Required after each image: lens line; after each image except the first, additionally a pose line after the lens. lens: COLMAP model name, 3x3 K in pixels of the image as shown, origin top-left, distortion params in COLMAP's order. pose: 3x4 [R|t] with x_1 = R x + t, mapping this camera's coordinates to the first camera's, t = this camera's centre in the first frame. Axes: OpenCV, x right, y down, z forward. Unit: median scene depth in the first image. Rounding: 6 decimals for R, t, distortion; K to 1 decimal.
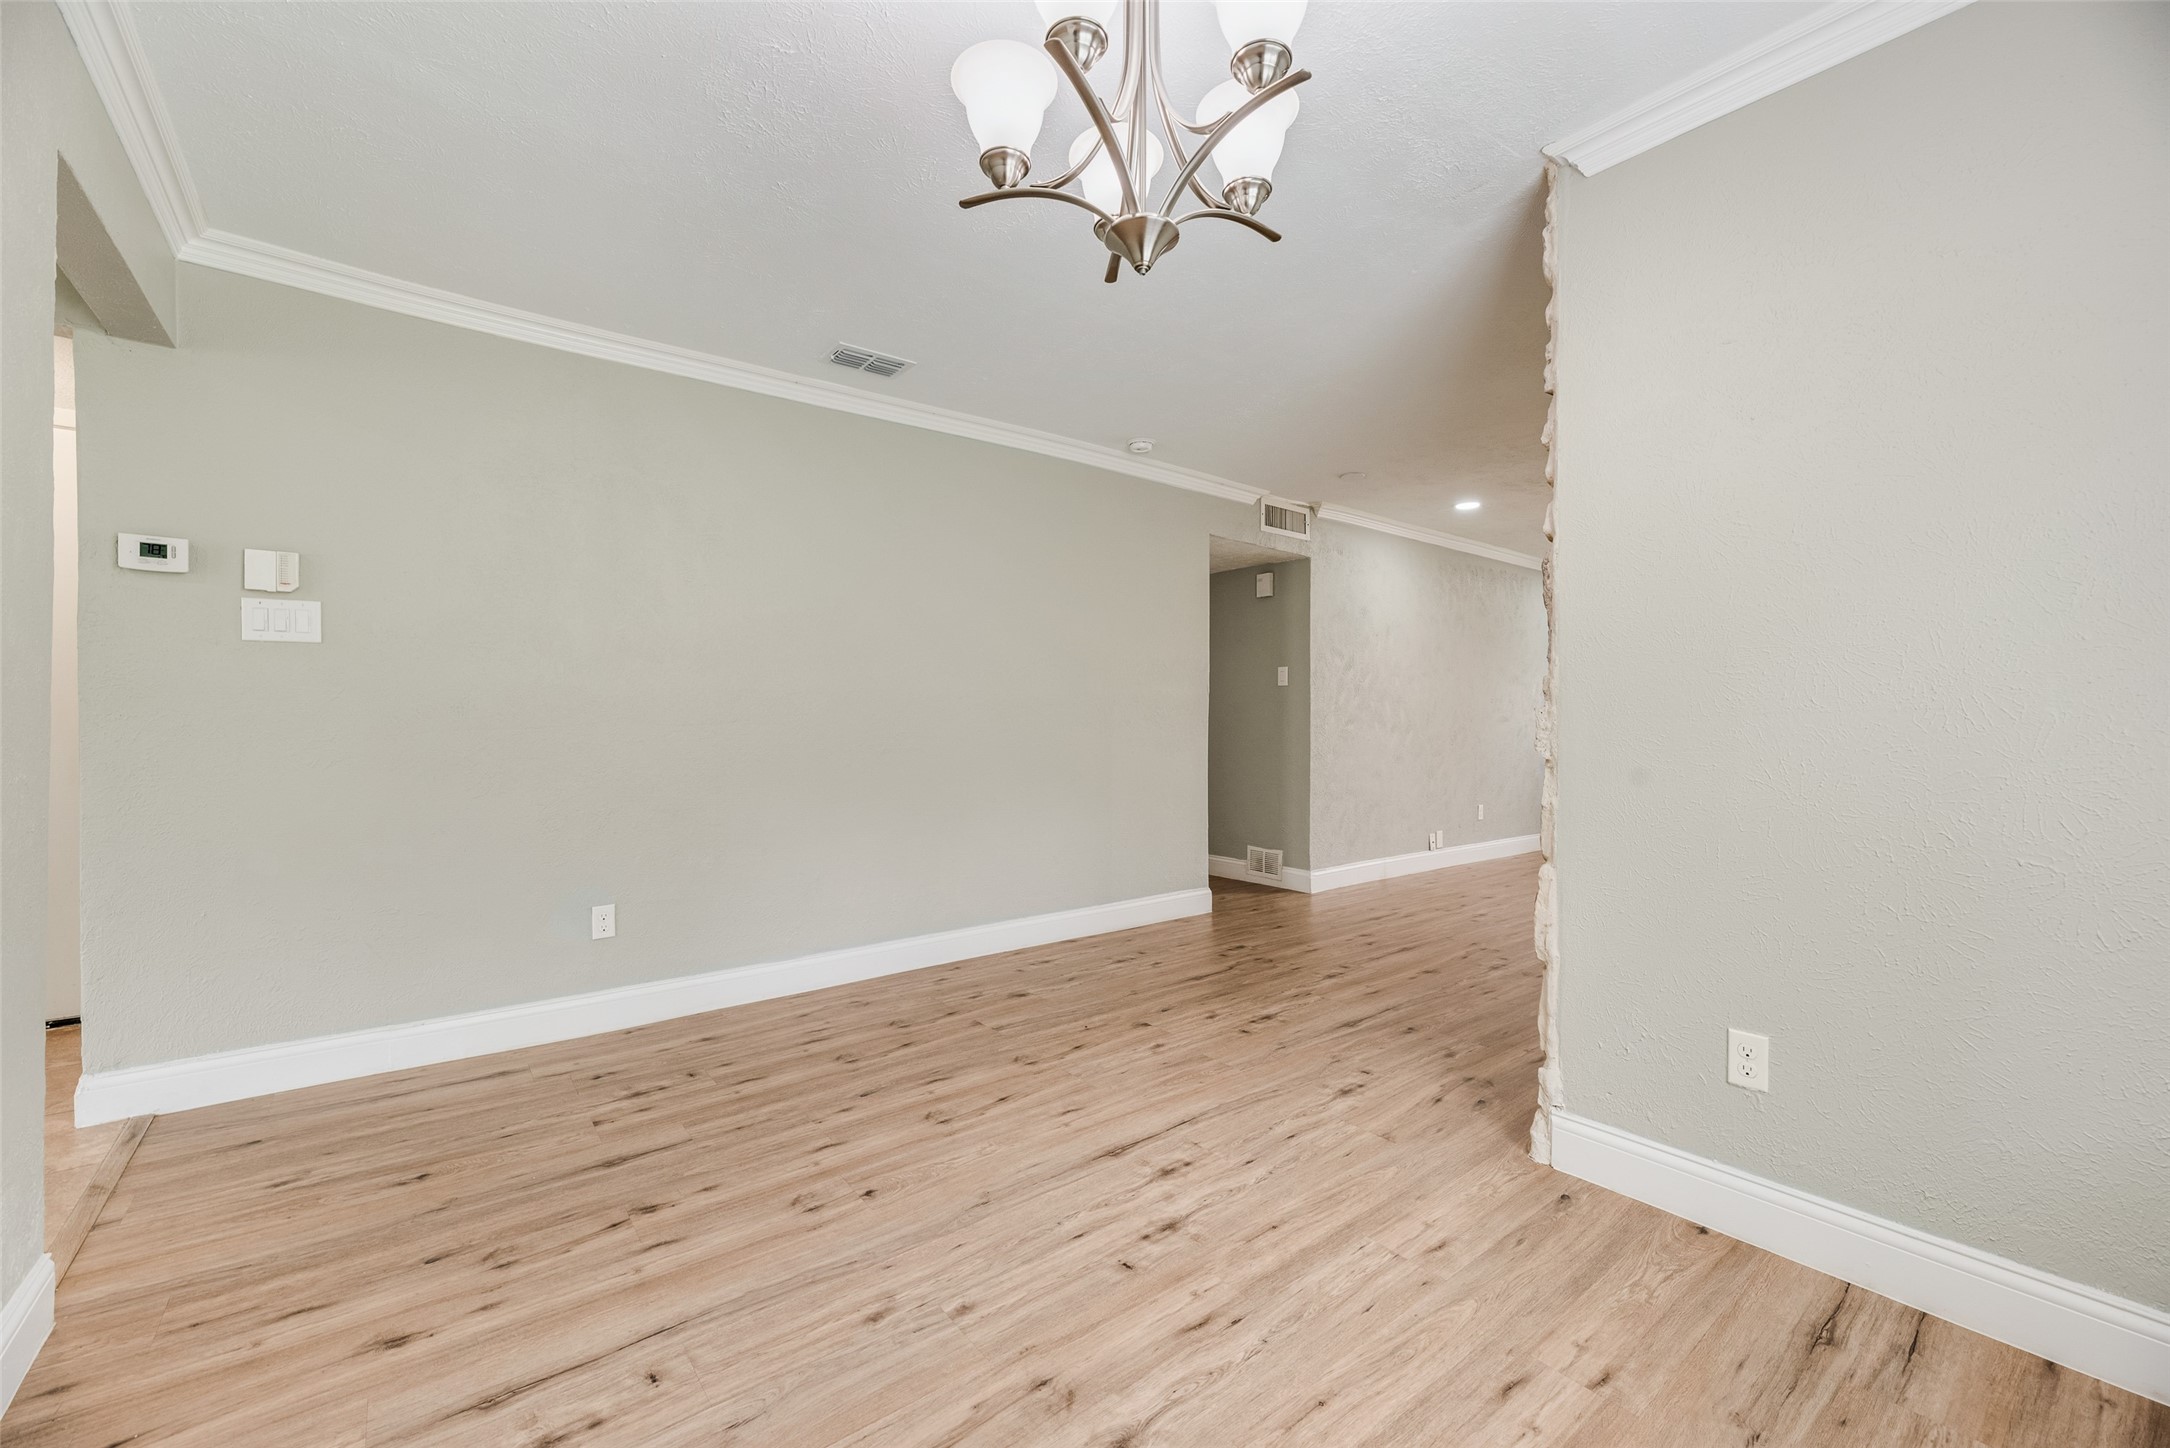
lens RADIAL K [[884.6, 0, 1091.5], [0, 884.6, 716.5], [0, 0, 1]] dist [0.001858, 0.000111]
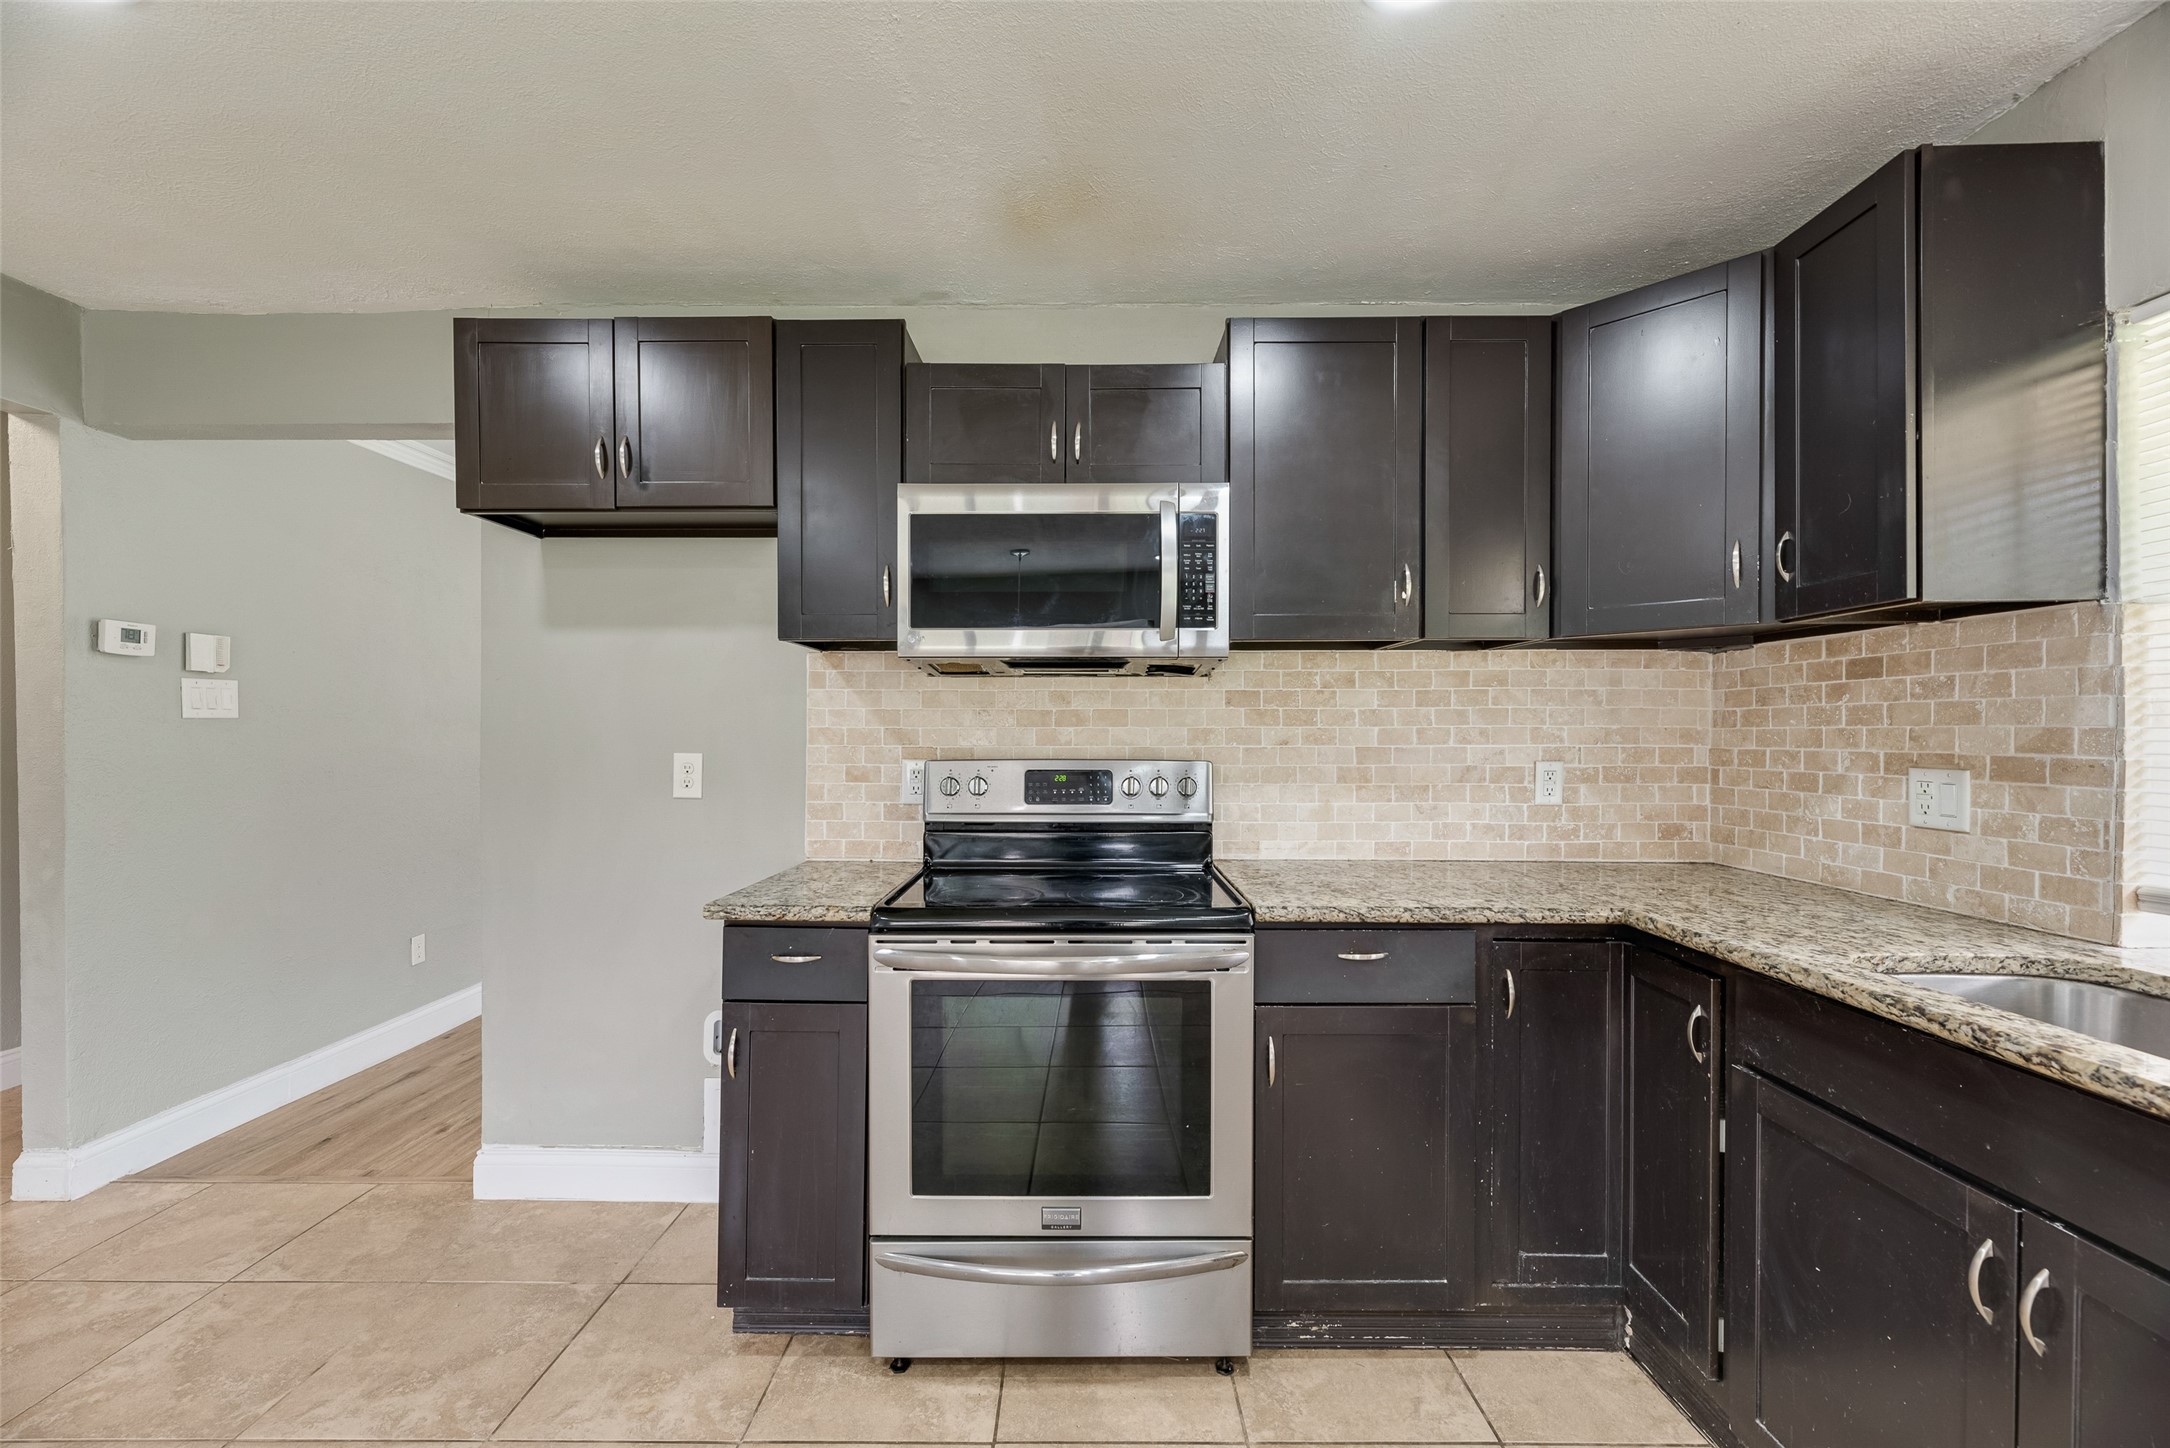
lens RADIAL K [[877.1, 0, 1082.7], [0, 877.1, 738.1], [0, 0, 1]] dist [0.000545, 0.000346]
pose [[0.622721, -0.008636, 0.782396, -1.229311], [-0.001850, 0.999920, 0.012509, -0.086031], [-0.782441, -0.009238, 0.622656, -0.550508]]
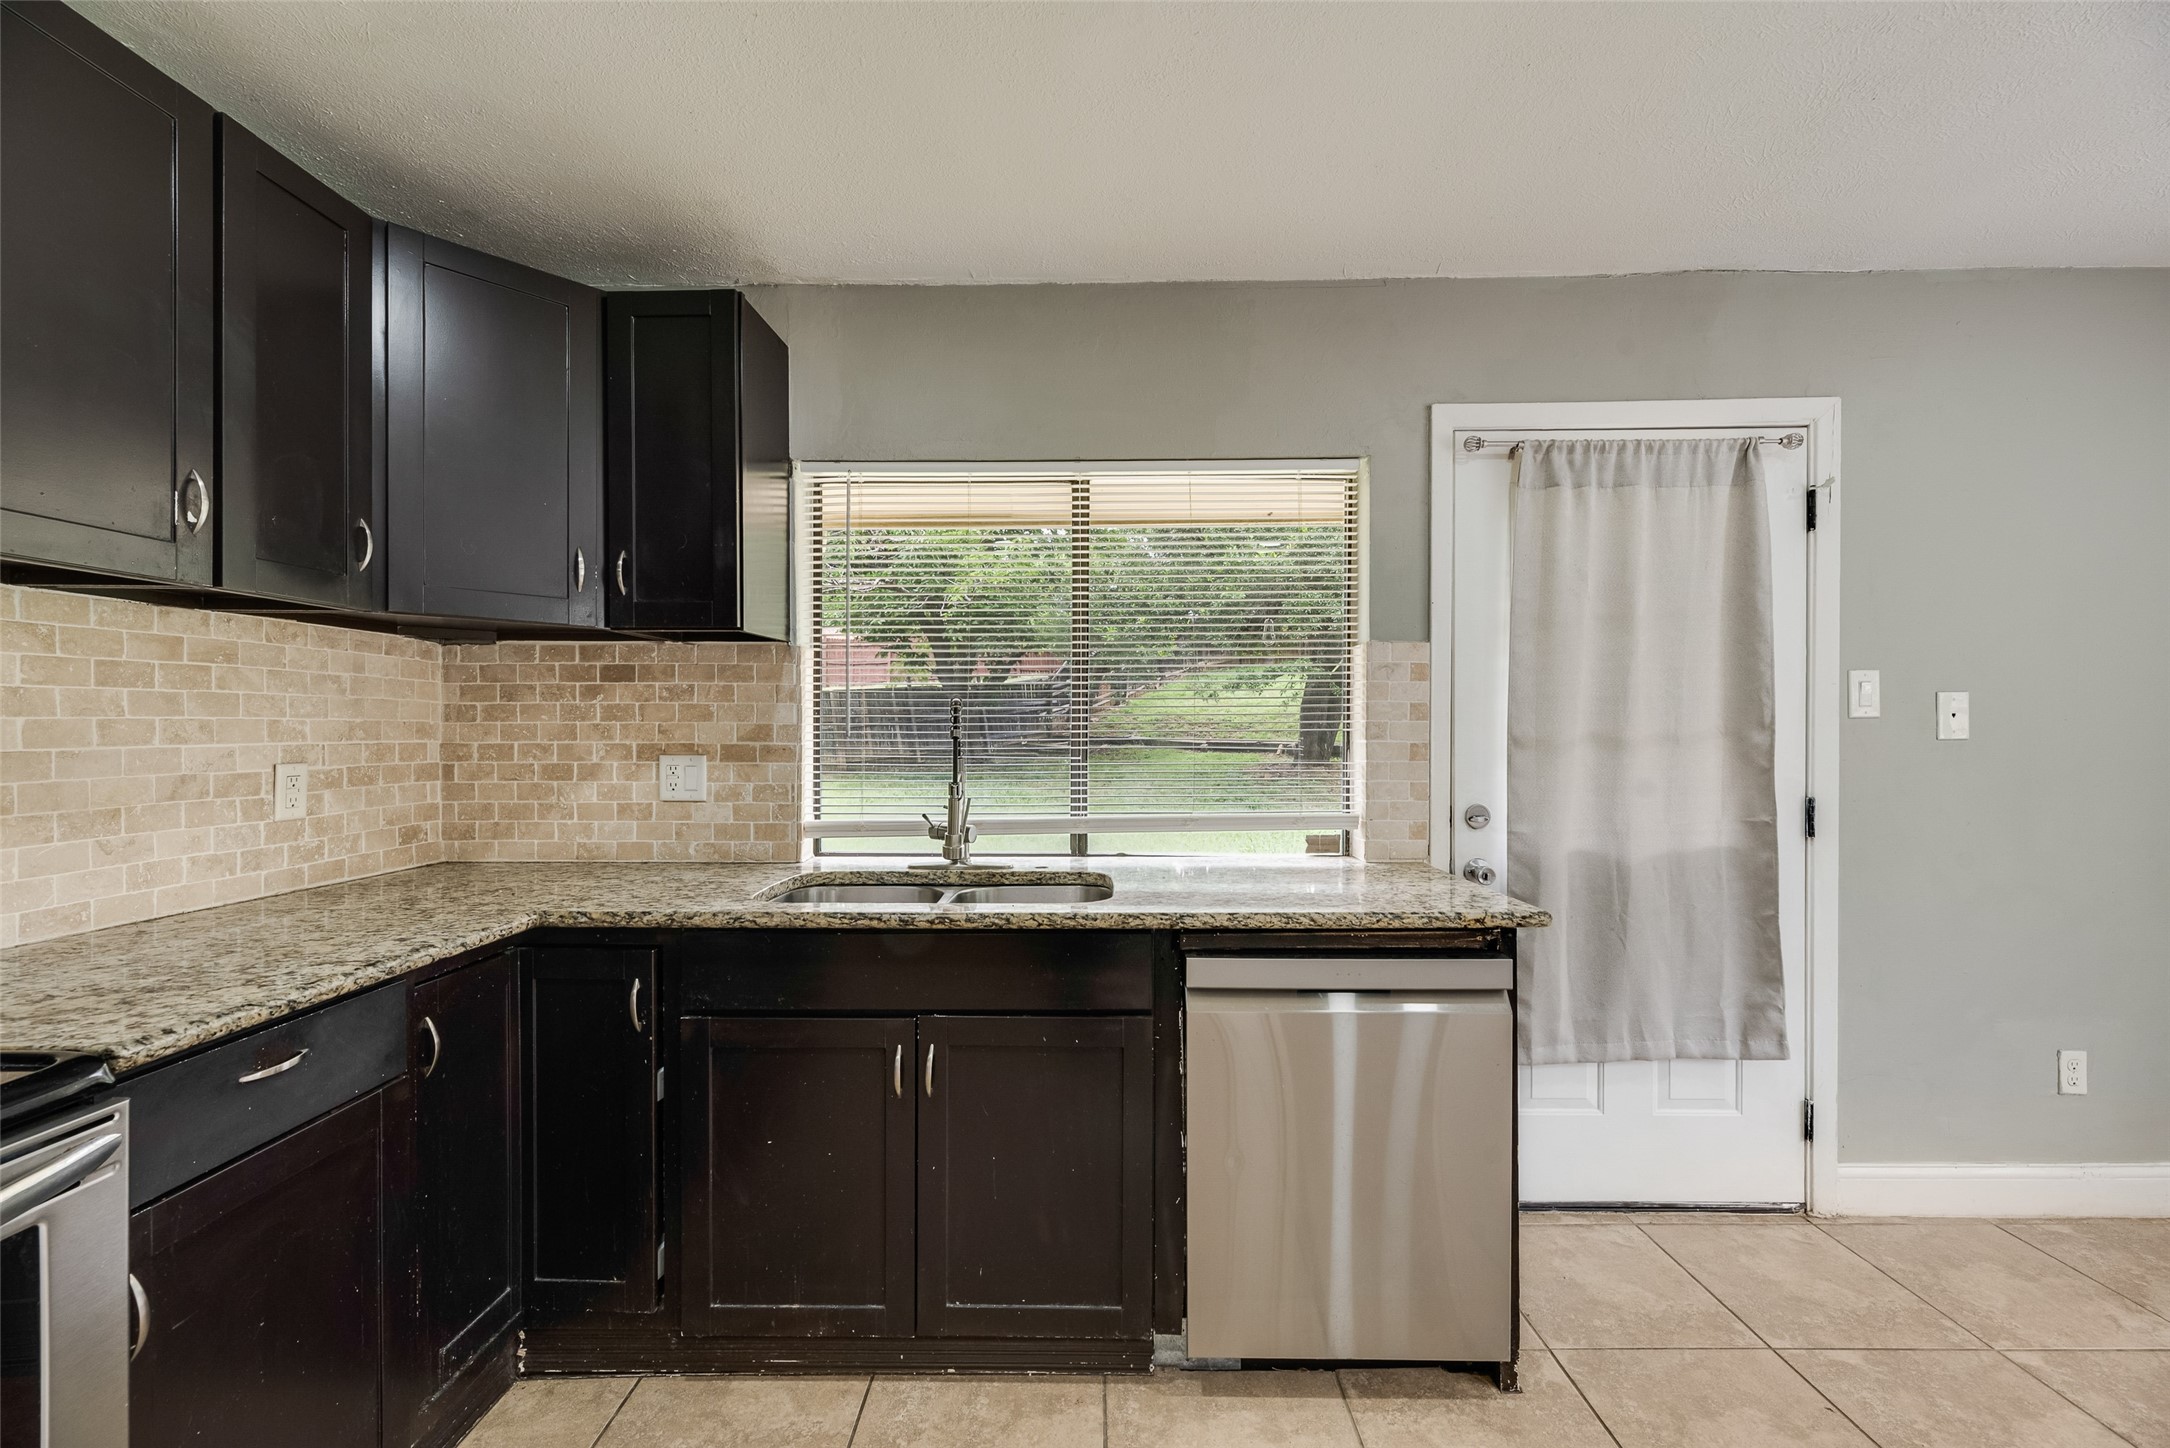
lens RADIAL K [[888.6, 0, 1088.7], [0, 888.6, 735.3], [0, 0, 1]] dist [-0.000925, 0.000337]
pose [[-0.779002, -0.010532, 0.626933, -1.160887], [-0.007556, 0.999944, 0.007410, -0.084516], [-0.626976, 0.001035, -0.779038, -0.150490]]
